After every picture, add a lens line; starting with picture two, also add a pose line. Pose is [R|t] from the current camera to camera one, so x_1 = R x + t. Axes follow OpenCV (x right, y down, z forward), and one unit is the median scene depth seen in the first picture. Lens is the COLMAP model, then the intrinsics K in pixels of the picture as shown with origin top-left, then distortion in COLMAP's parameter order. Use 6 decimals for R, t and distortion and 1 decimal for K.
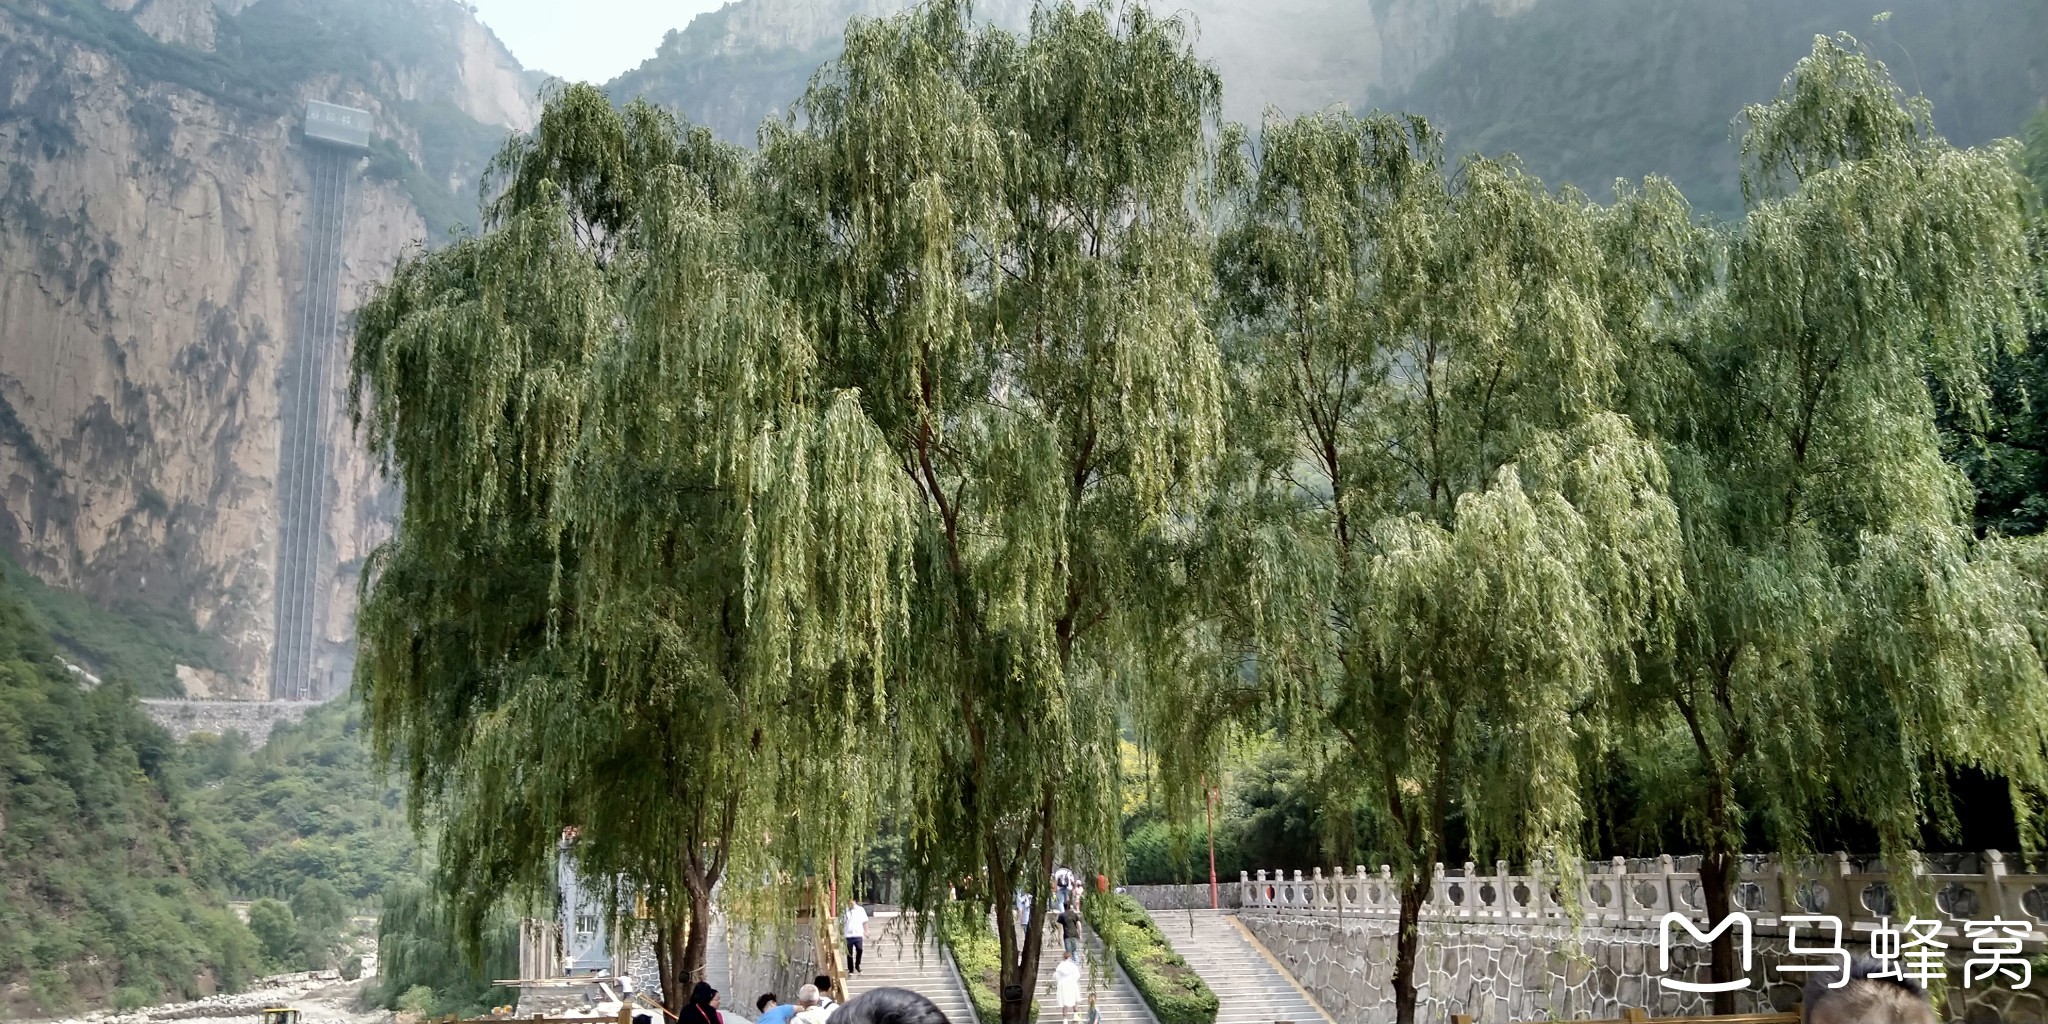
lens RADIAL K [[1706.6, 0, 920.4], [0, 1706.6, 492.2], [0, 0, 1]] dist [0.020898, 0.000837]
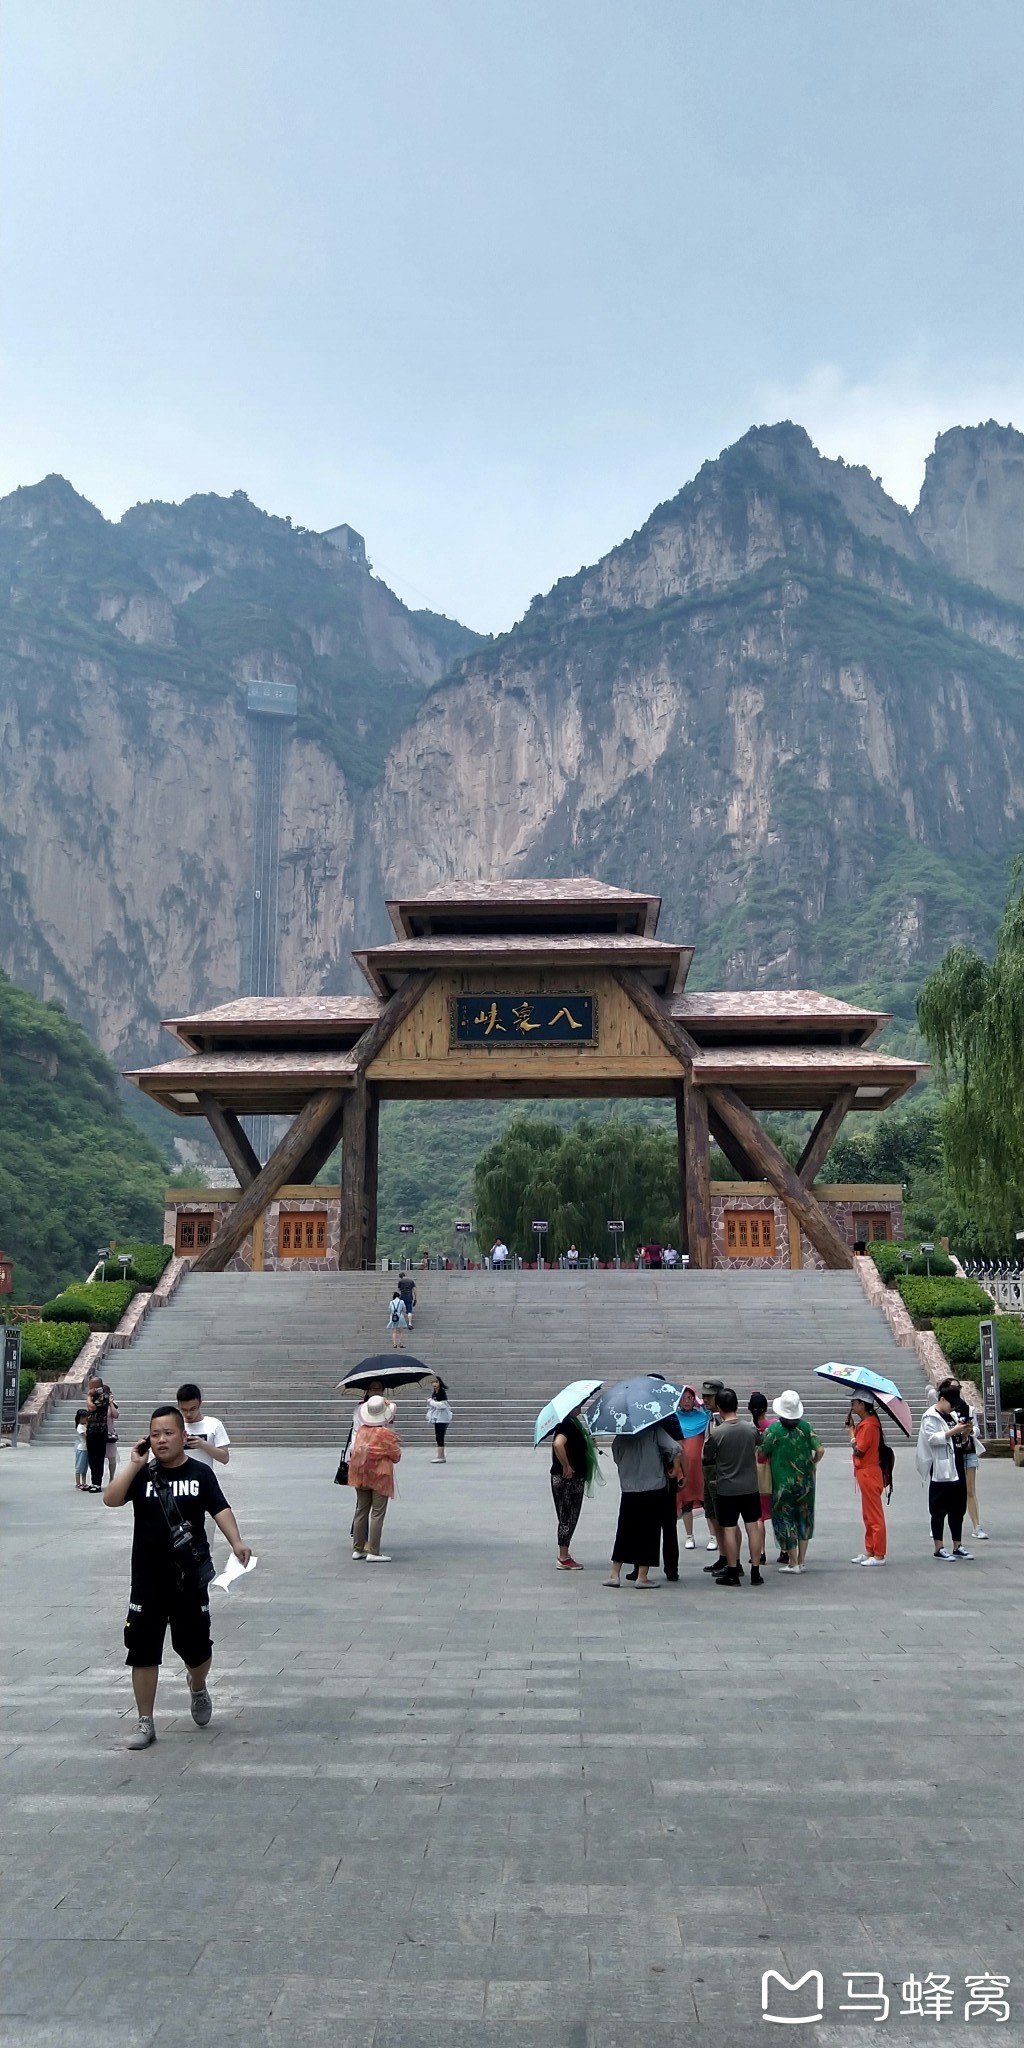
lens RADIAL K [[1623.4, 0, 488.1], [0, 1623.4, 1012.1], [0, 0, 1]] dist [0.028358, -0.064700]
pose [[0.982828, -0.026064, -0.182671, 0.023672], [0.033464, 0.998735, 0.037541, -0.030698], [0.181462, -0.043009, 0.982457, -0.150127]]
